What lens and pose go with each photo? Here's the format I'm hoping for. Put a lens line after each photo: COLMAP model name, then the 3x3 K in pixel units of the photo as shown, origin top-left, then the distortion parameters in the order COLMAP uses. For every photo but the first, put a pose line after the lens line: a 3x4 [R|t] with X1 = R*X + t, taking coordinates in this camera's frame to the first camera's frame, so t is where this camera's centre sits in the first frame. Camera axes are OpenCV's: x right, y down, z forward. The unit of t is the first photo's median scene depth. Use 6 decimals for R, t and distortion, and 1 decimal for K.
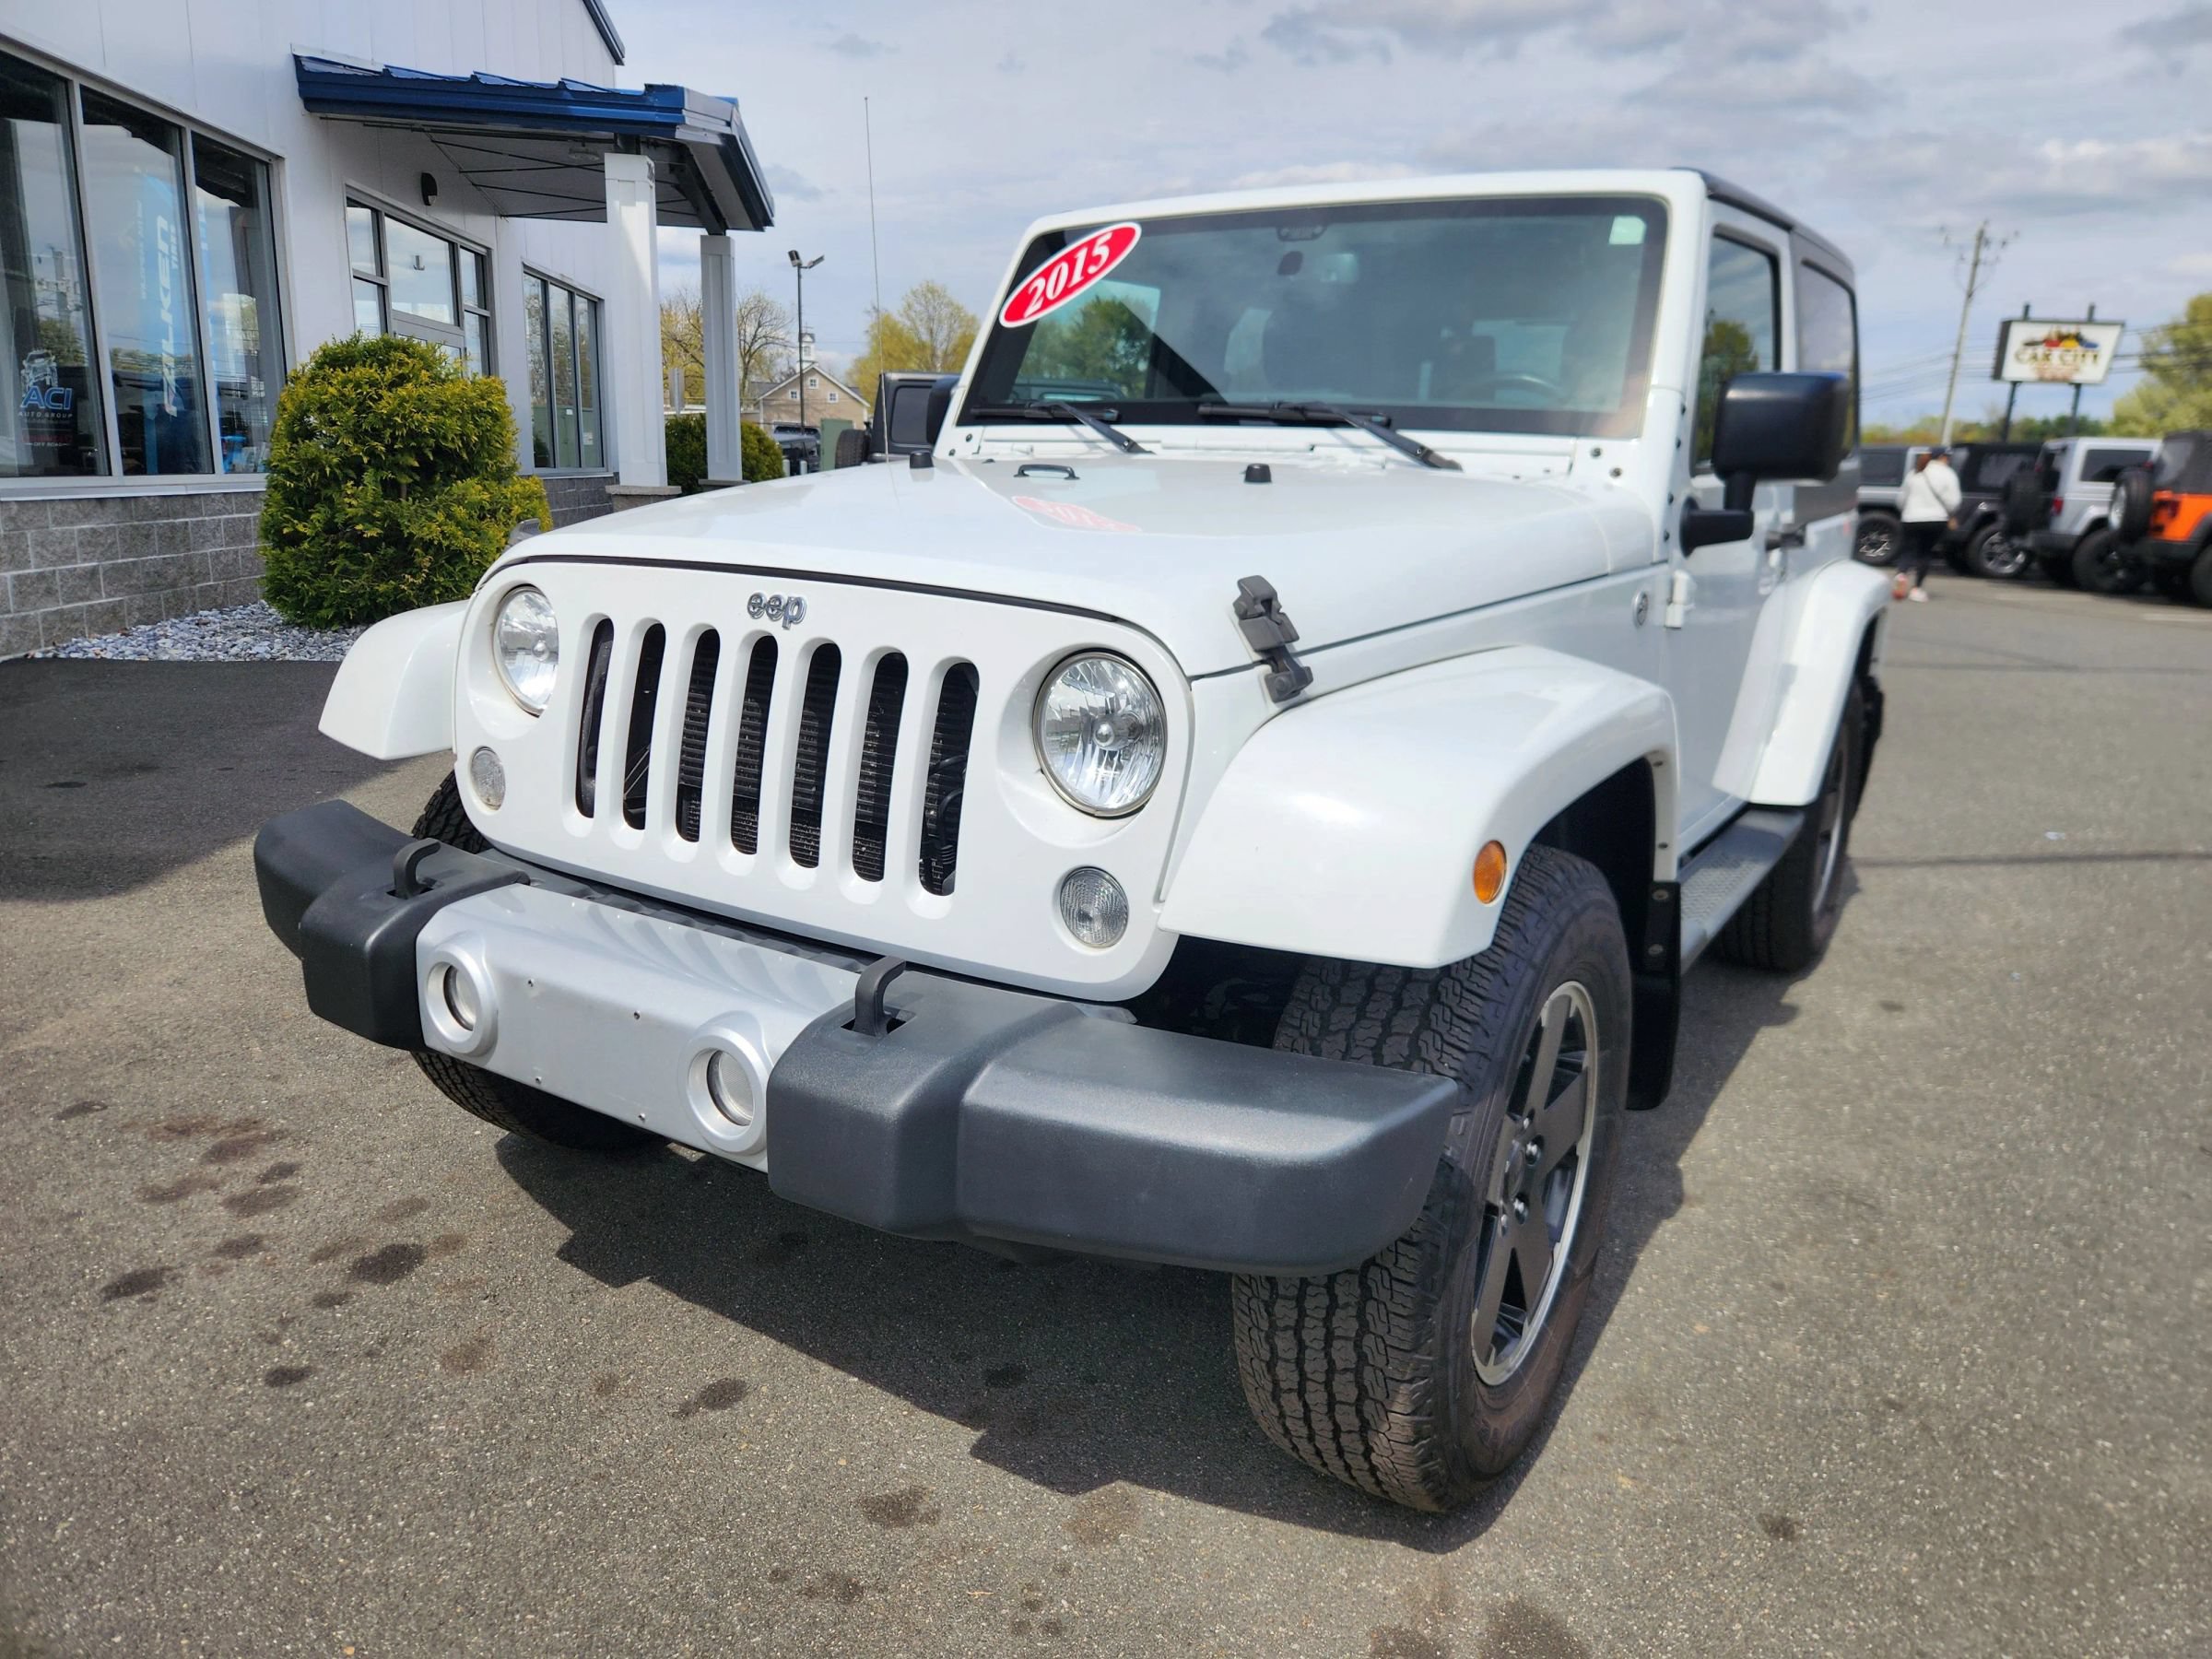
lens RADIAL K [[1488.2, 0, 1129.6], [0, 1488.2, 802.1], [0, 0, 1]] dist [0.066198, -0.054633]
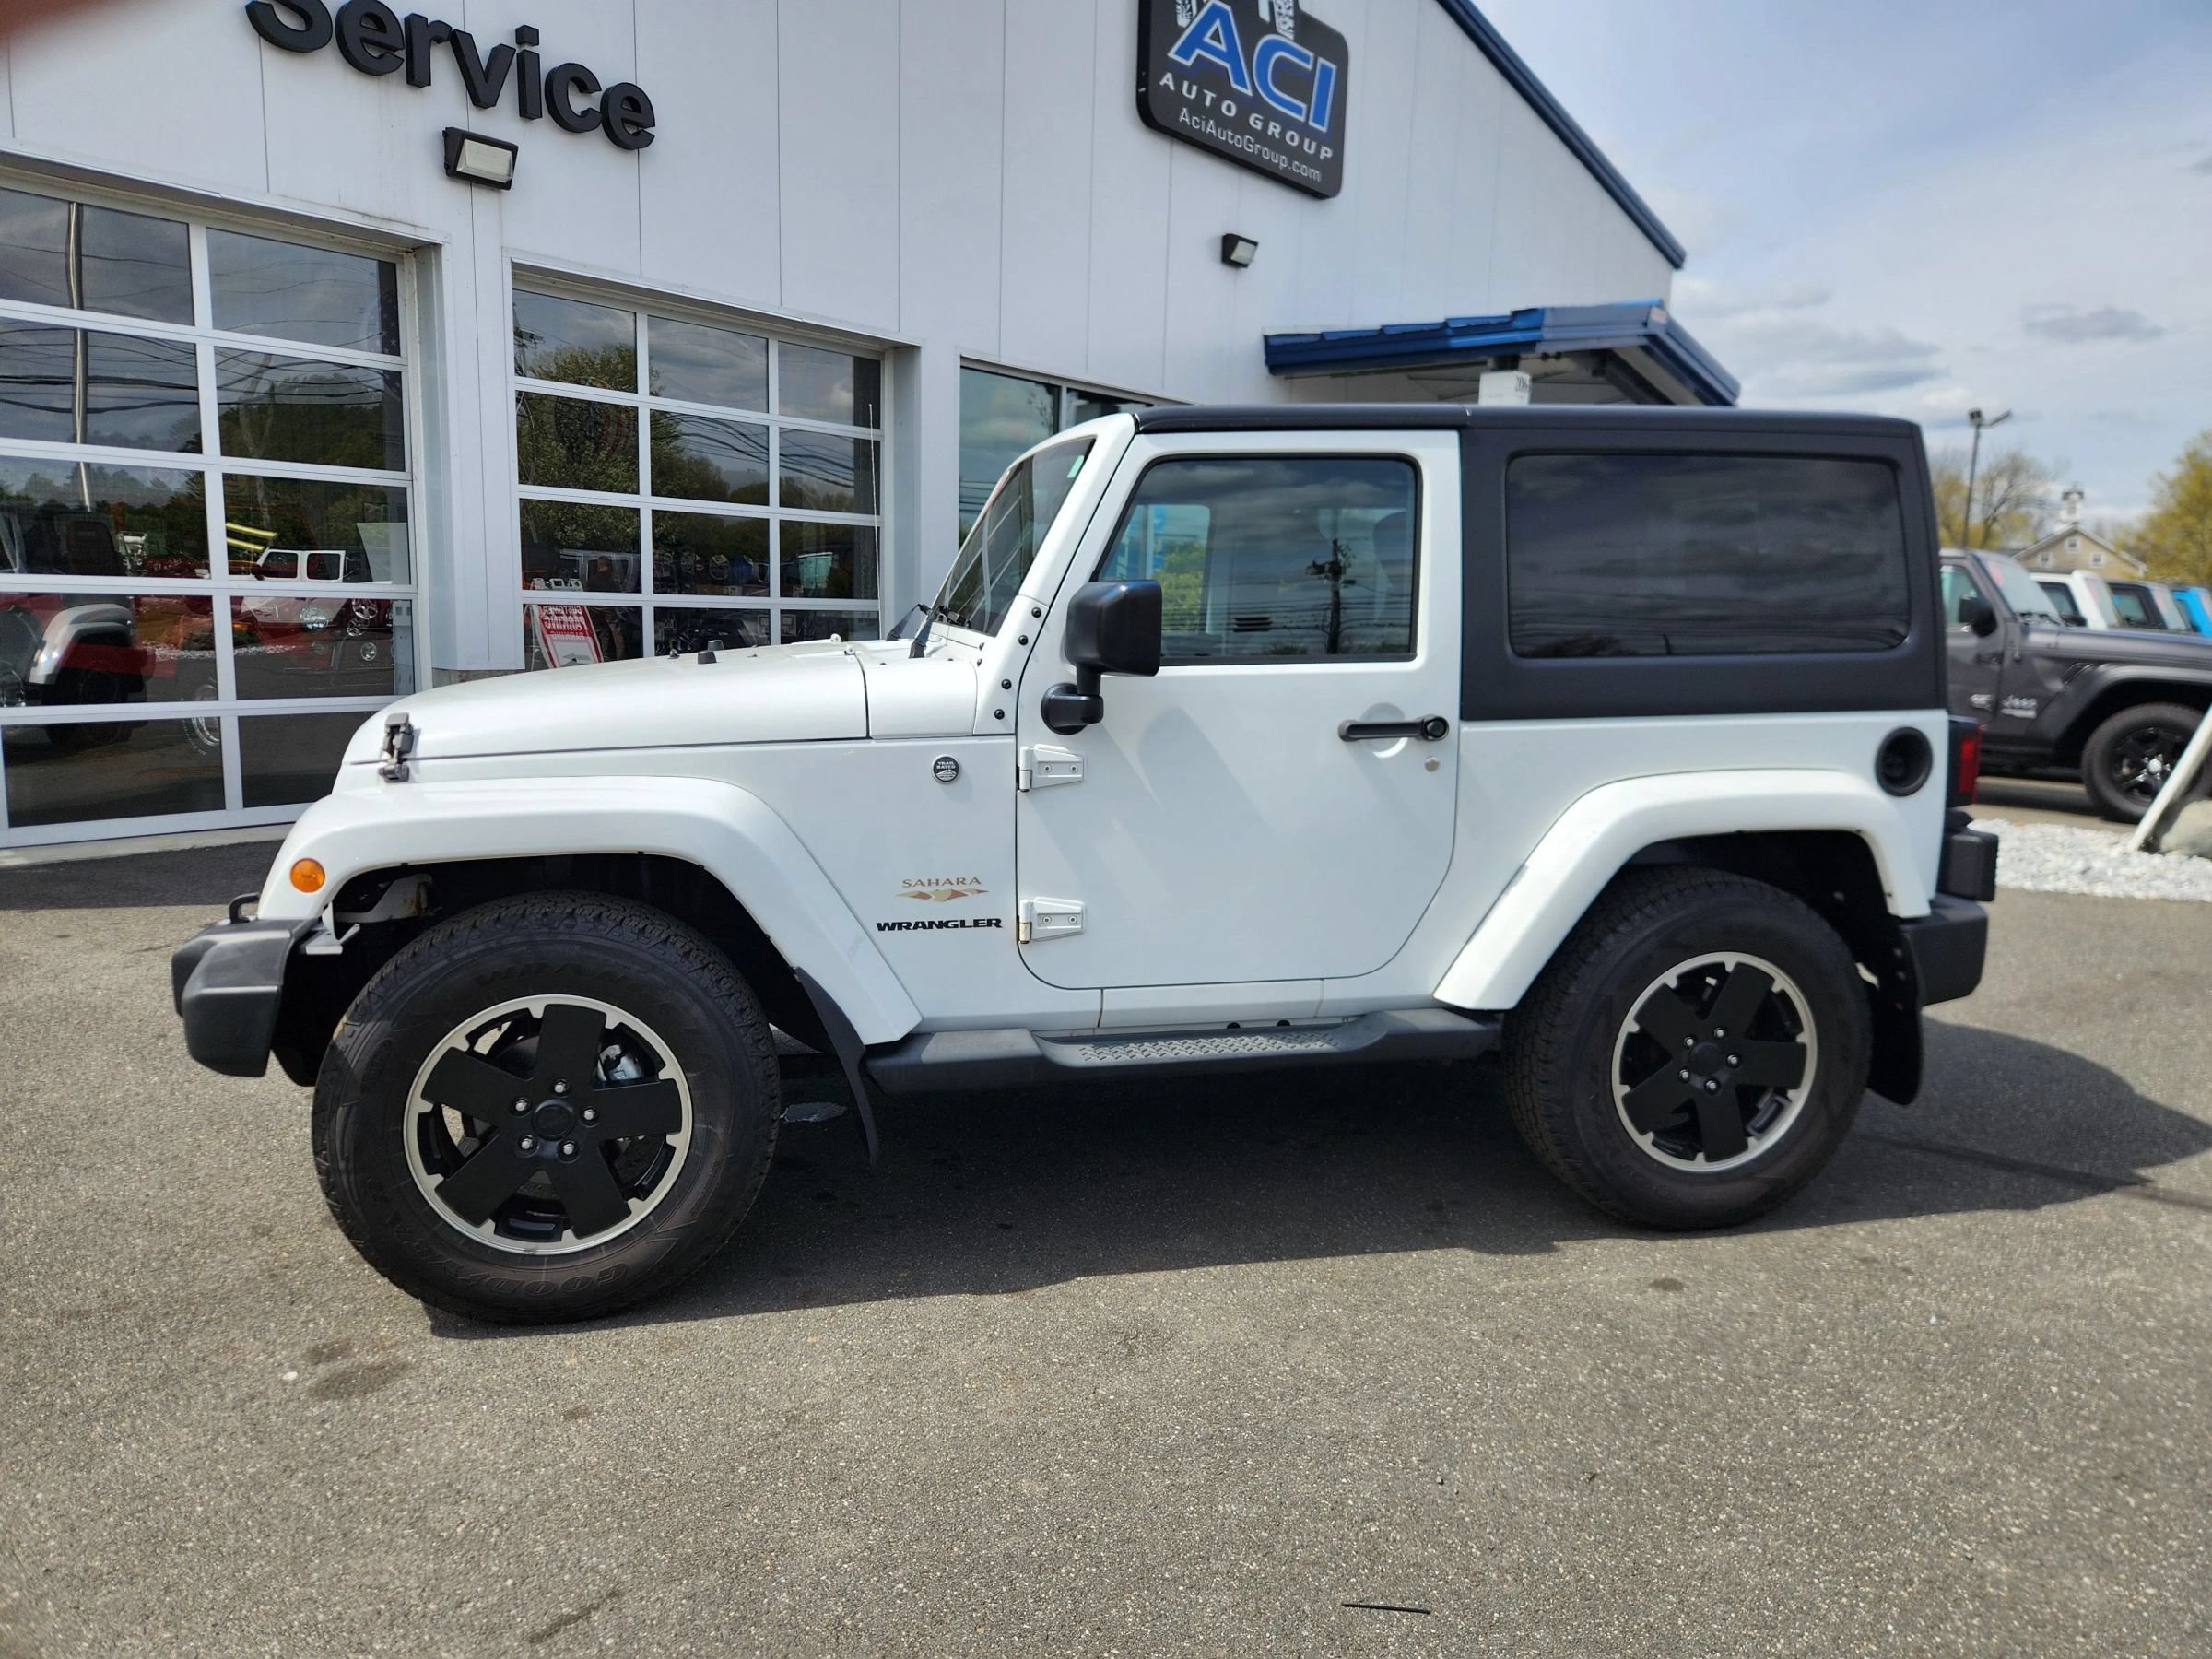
lens RADIAL K [[1488.2, 0, 1104.0], [0, 1488.2, 823.1], [0, 0, 1]] dist [0.066198, -0.054633]
pose [[0.703625, 0.089624, -0.704896, 1.214101], [-0.158443, 0.986827, -0.032688, -0.060867], [0.692681, 0.134686, 0.708557, 0.204102]]
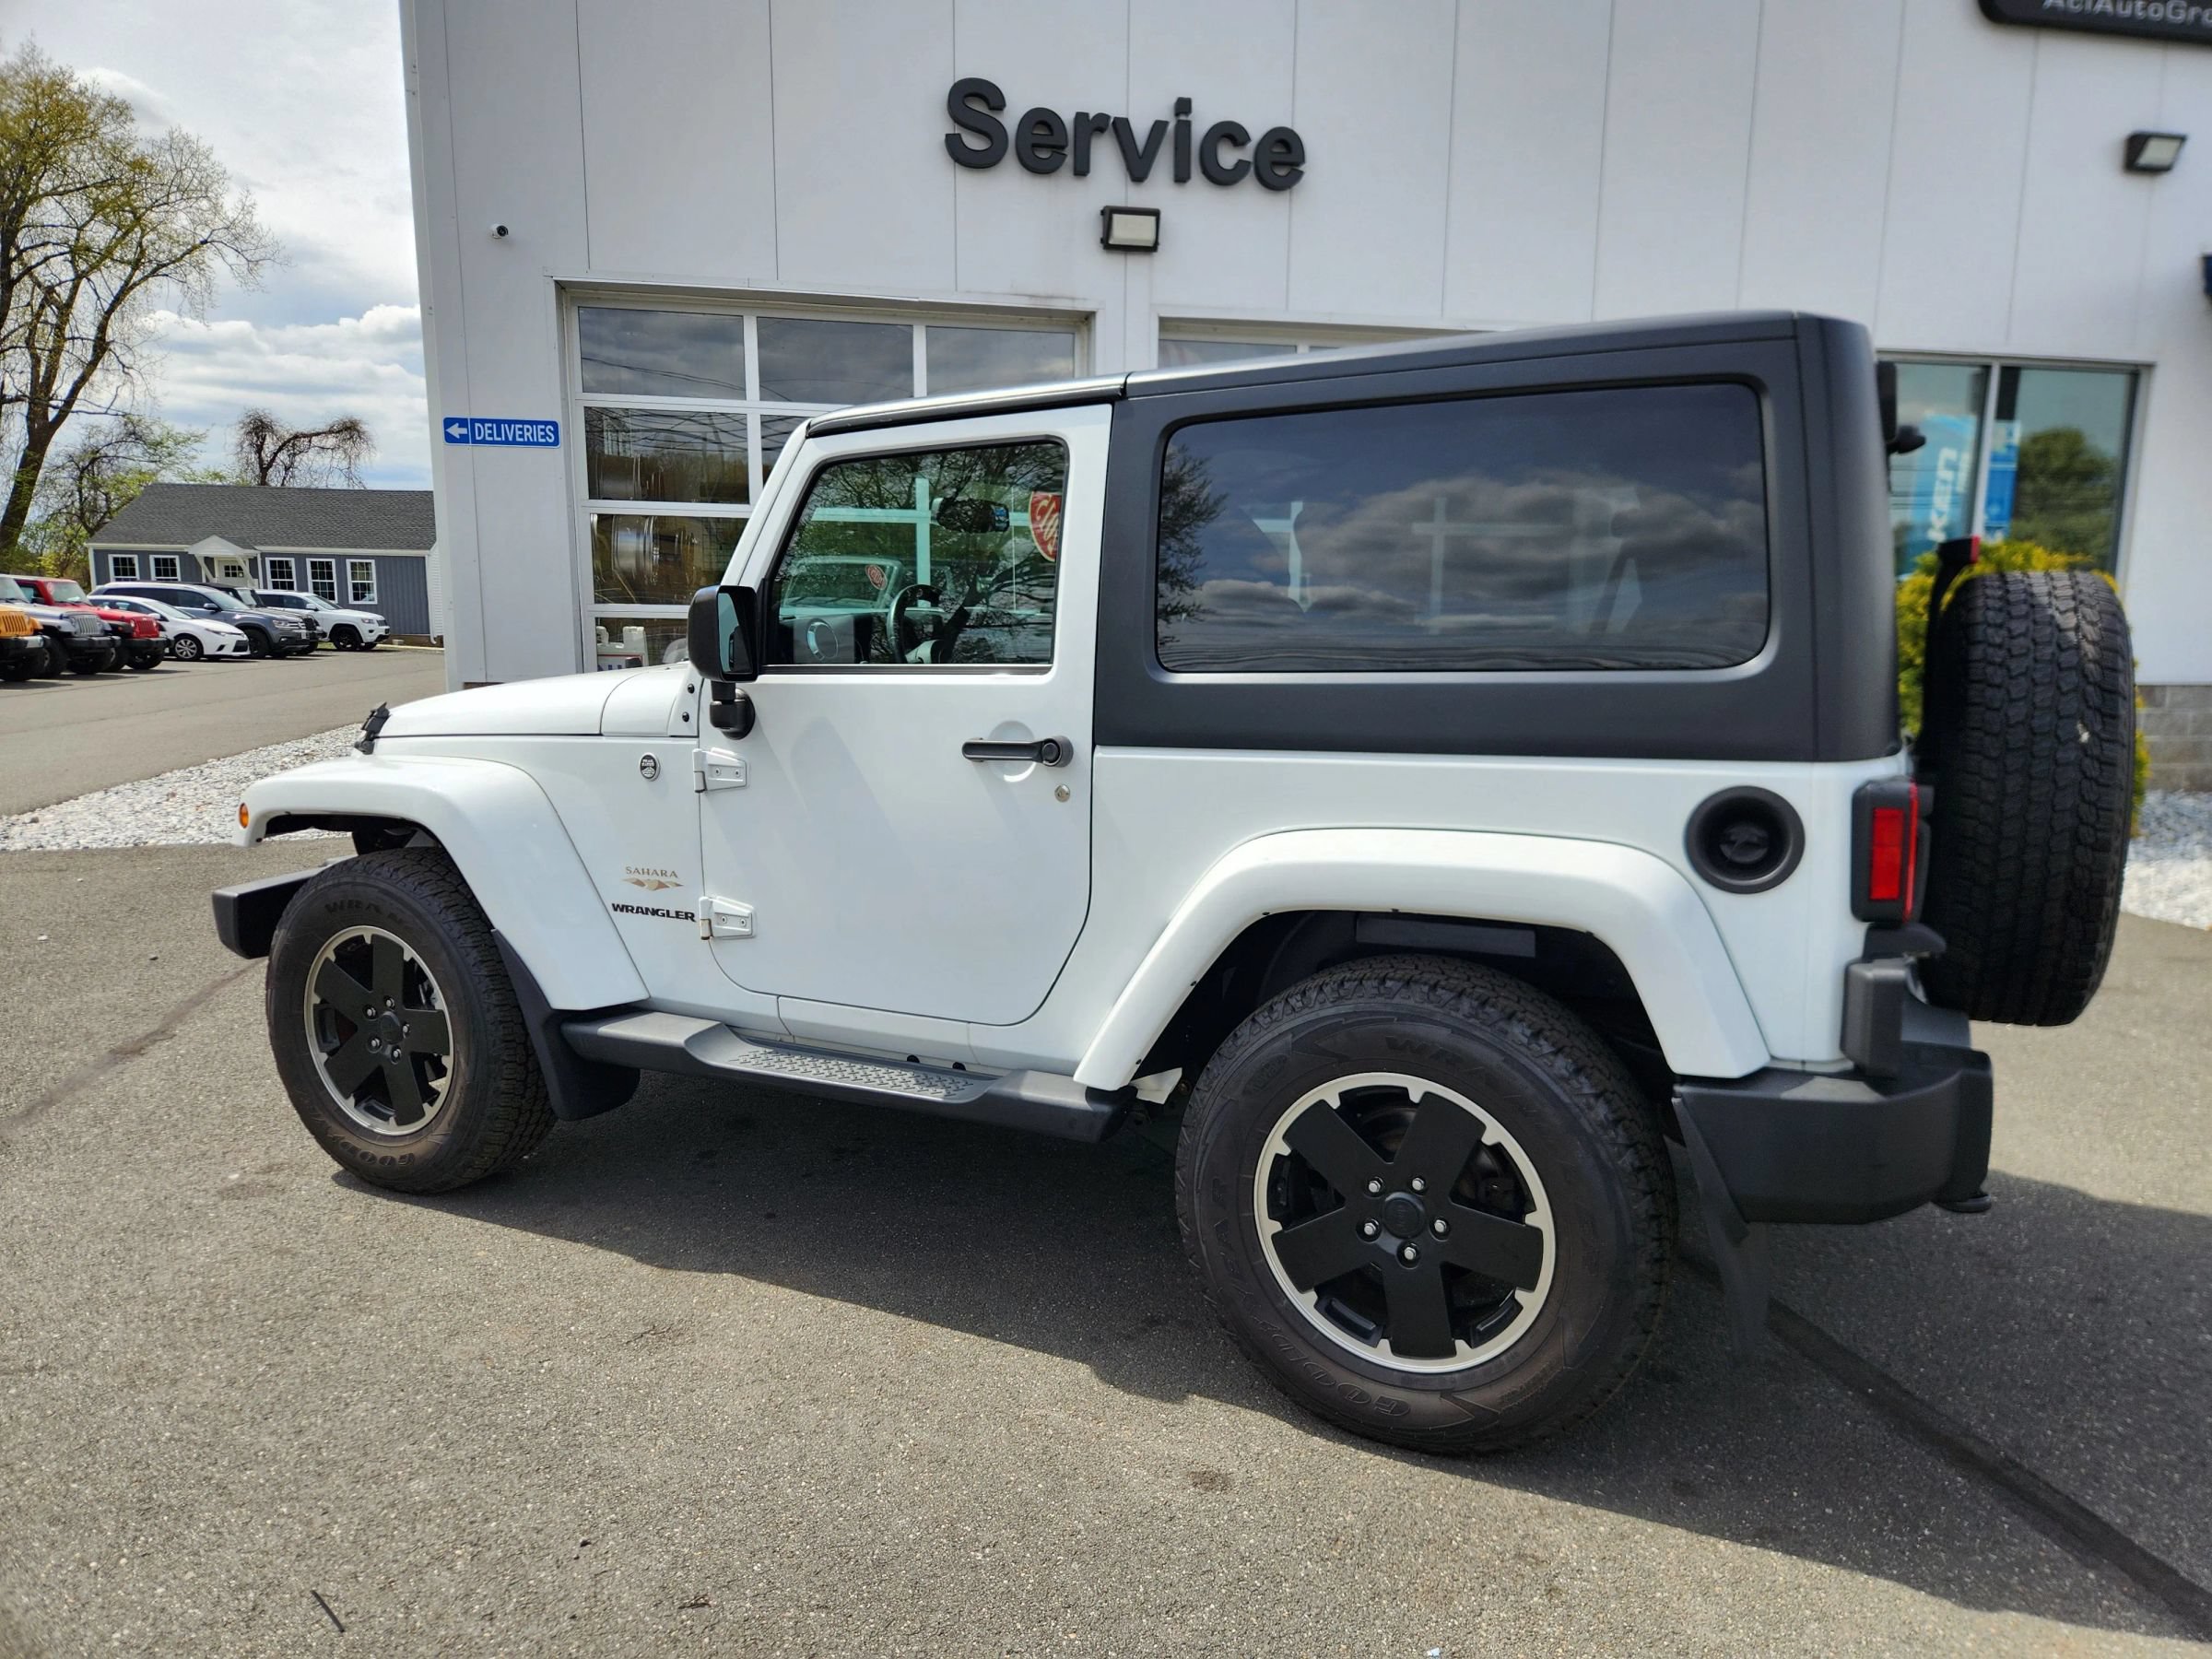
lens RADIAL K [[1488.2, 0, 1116.4], [0, 1488.2, 840.2], [0, 0, 1]] dist [0.066198, -0.054633]
pose [[0.100092, 0.123140, -0.987329, 1.580885], [-0.227010, 0.968966, 0.097837, -0.269566], [0.968735, 0.214341, 0.124940, 1.159424]]
